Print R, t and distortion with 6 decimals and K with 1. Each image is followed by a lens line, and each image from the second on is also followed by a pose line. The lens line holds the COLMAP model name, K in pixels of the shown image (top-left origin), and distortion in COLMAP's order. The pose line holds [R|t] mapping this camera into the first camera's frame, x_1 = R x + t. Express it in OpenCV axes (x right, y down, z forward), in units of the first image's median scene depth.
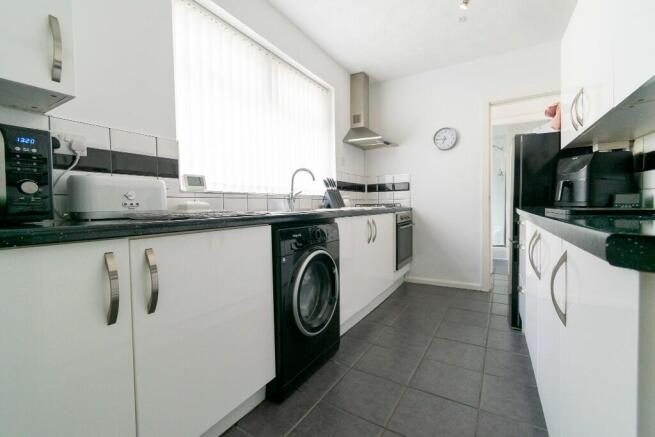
lens RADIAL K [[286.7, 0, 327.8], [0, 286.7, 216.1], [0, 0, 1]] dist [0.000530, -0.001079]
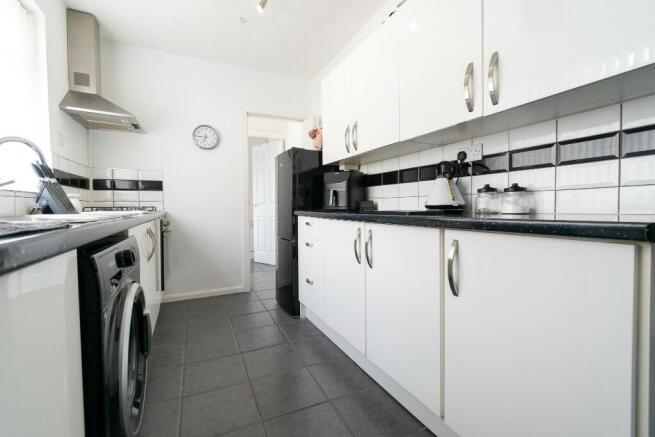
lens RADIAL K [[286.7, 0, 326.3], [0, 286.7, 215.7], [0, 0, 1]] dist [0.000530, -0.001079]
pose [[0.557267, -0.017869, 0.830141, -0.150568], [0.030020, 0.999548, 0.001363, -0.005402], [-0.829790, 0.024161, 0.557552, 0.173879]]
